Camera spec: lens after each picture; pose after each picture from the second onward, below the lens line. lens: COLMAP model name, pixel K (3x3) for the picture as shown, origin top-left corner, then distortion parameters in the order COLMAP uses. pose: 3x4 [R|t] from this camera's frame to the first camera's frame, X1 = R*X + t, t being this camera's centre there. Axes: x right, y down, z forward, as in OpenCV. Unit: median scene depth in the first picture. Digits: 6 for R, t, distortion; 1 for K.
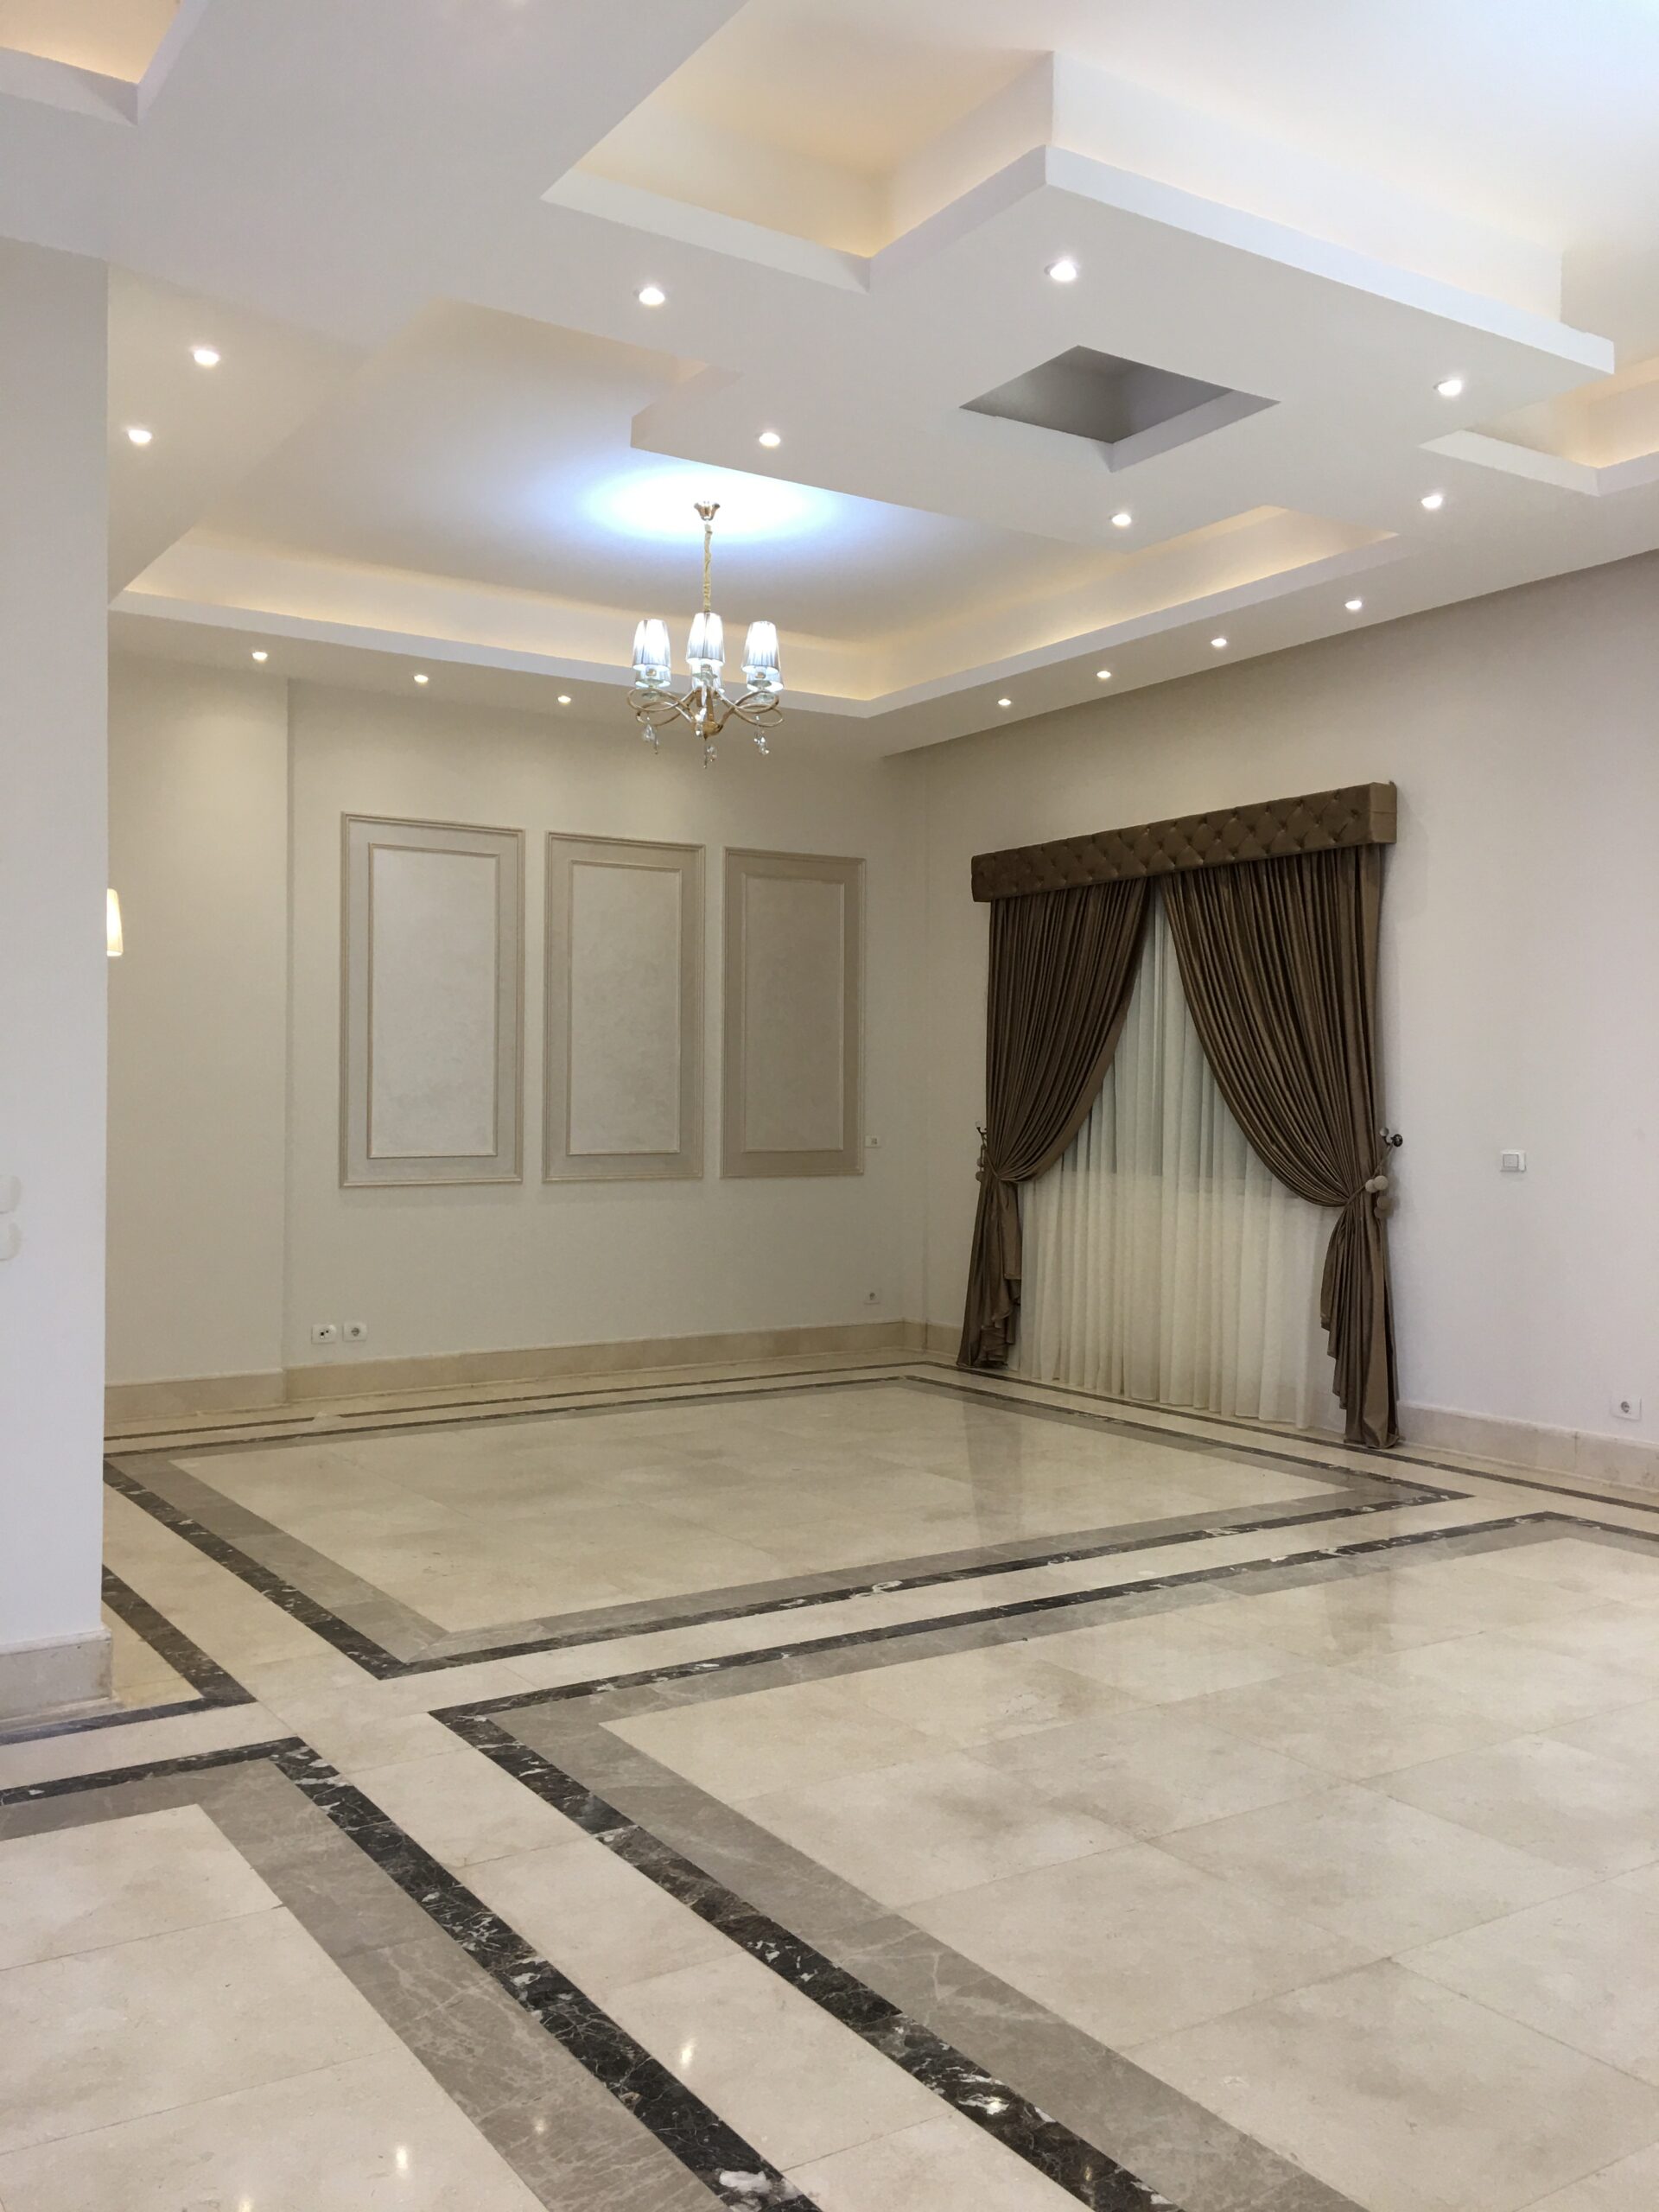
lens RADIAL K [[1880.9, 0, 839.3], [0, 1880.9, 1088.6], [0, 0, 1]] dist [0.095115, -0.135627]
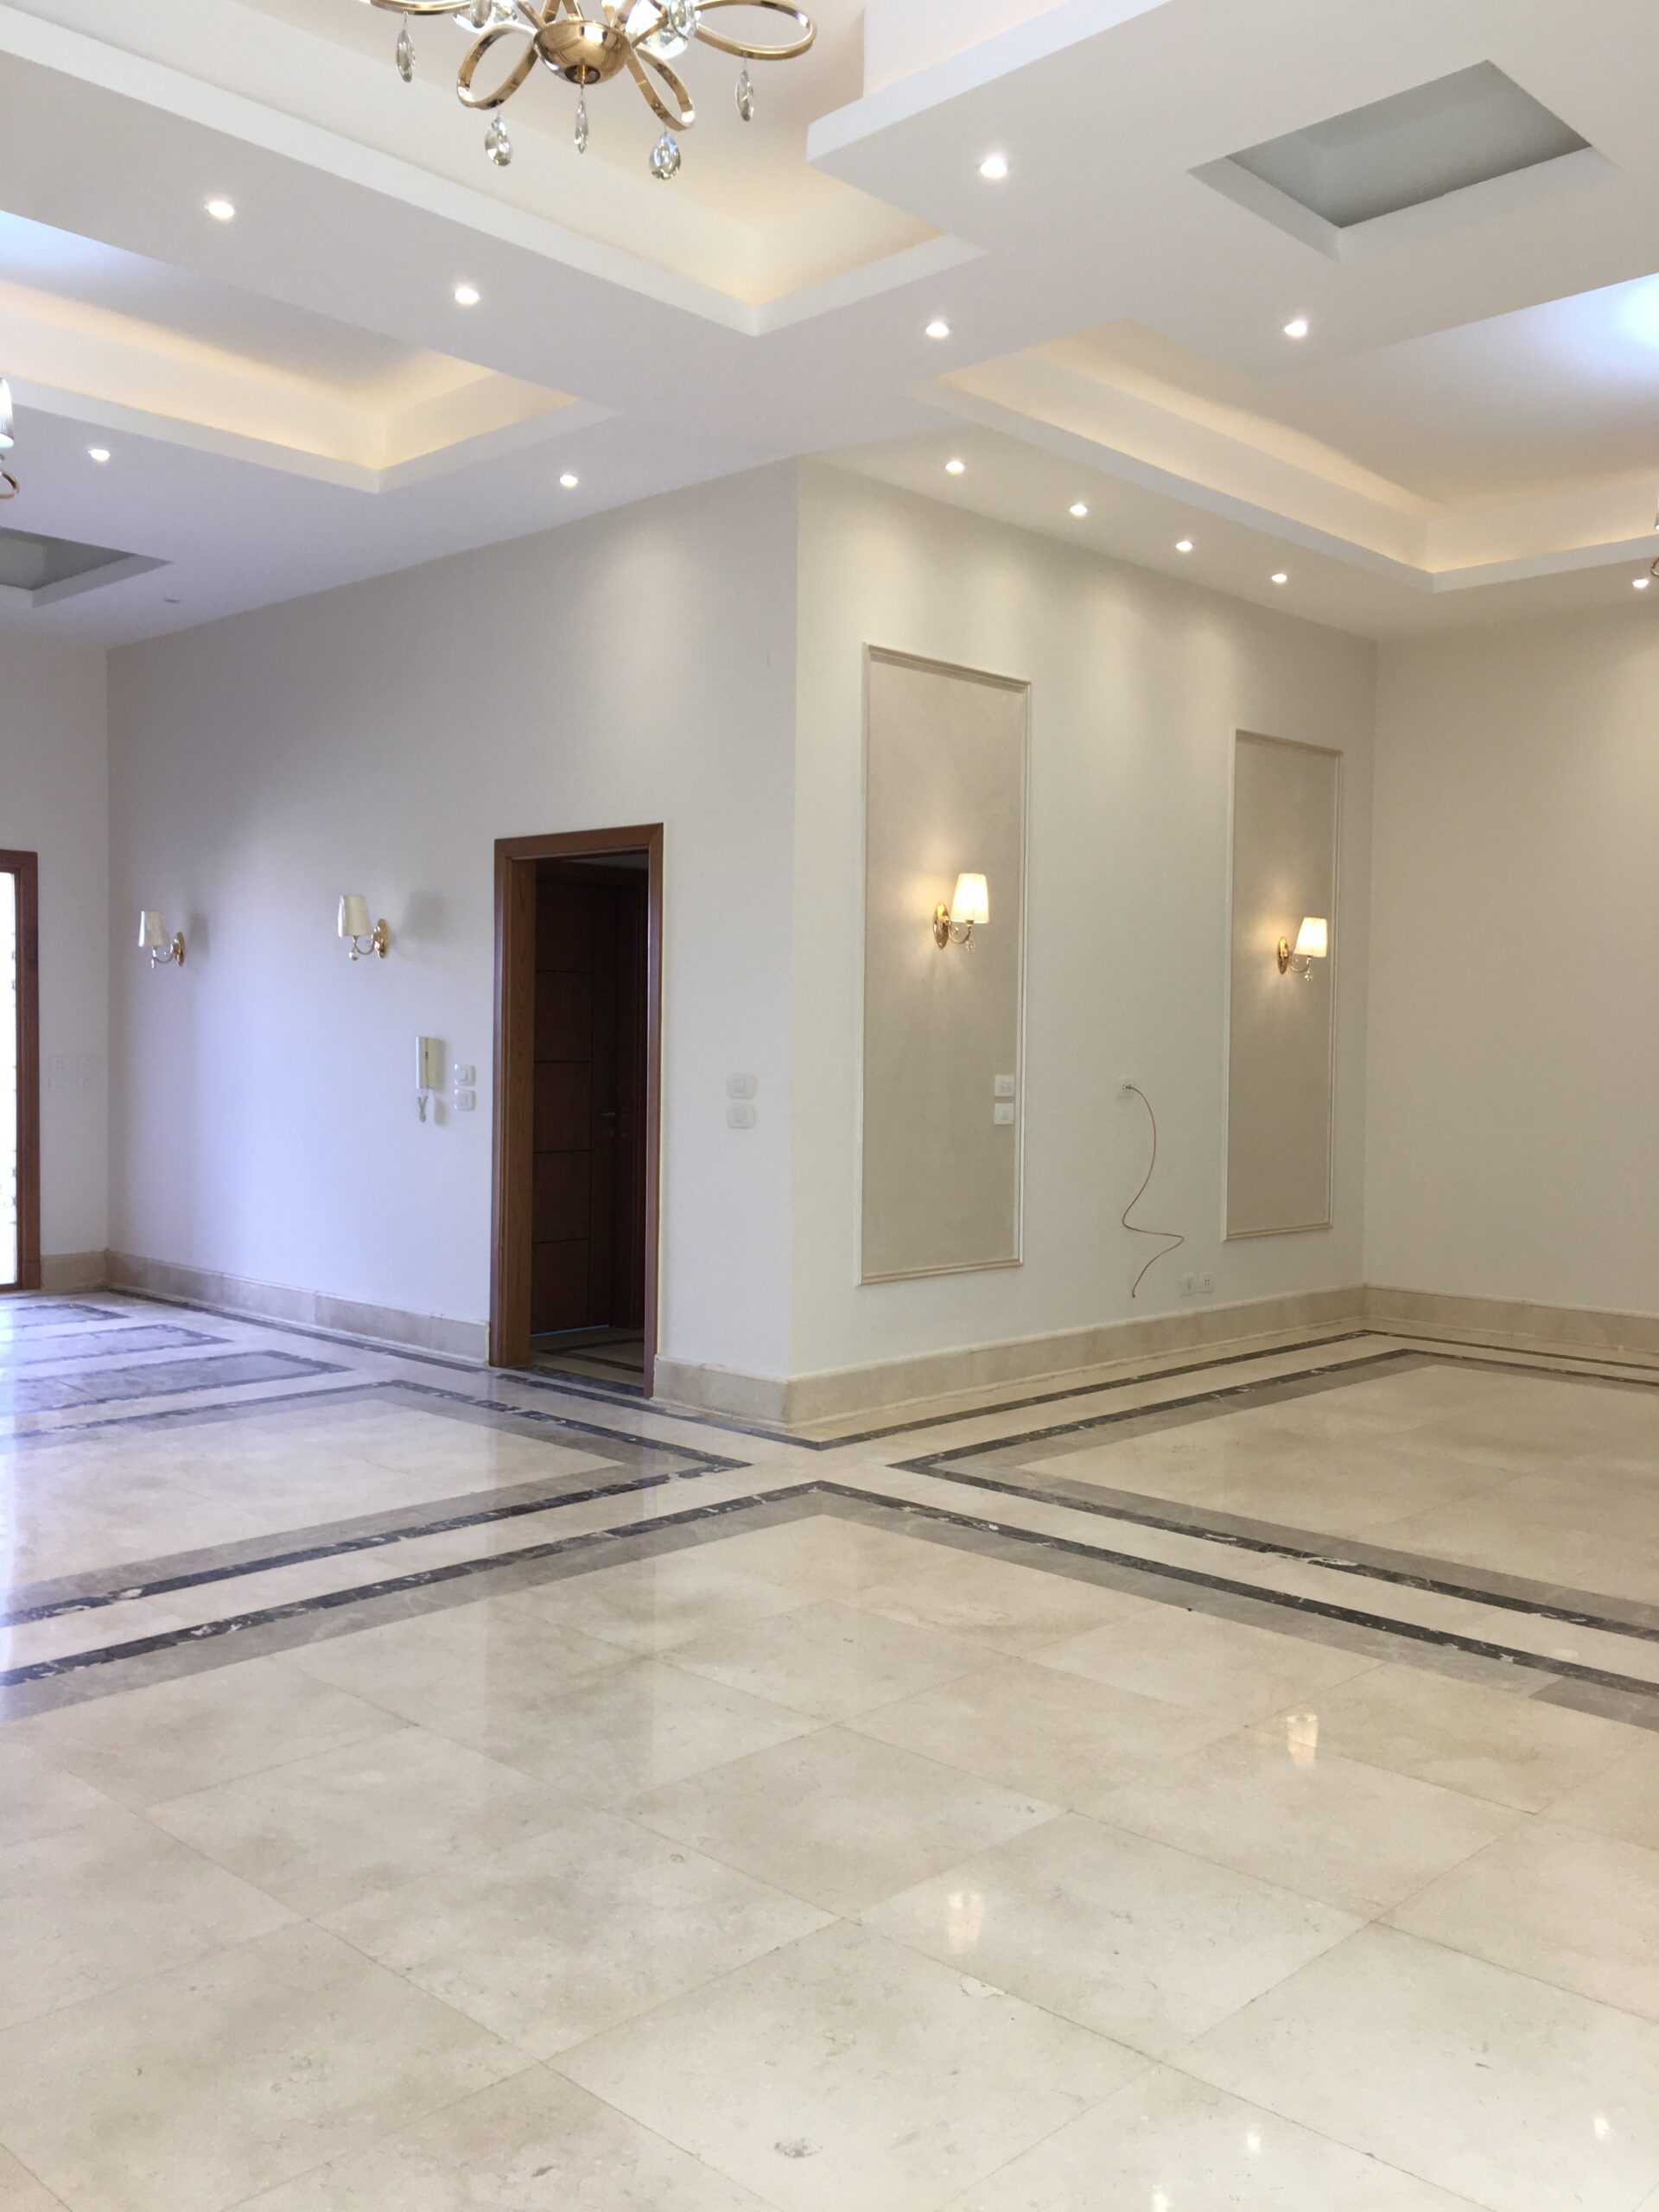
lens RADIAL K [[1880.9, 0, 839.3], [0, 1880.9, 1088.6], [0, 0, 1]] dist [0.095115, -0.135627]
pose [[0.227204, 0.025036, -0.973525, 0.976312], [-0.004132, 0.999685, 0.024744, 0.015585], [0.973838, -0.001599, 0.227236, 0.640931]]
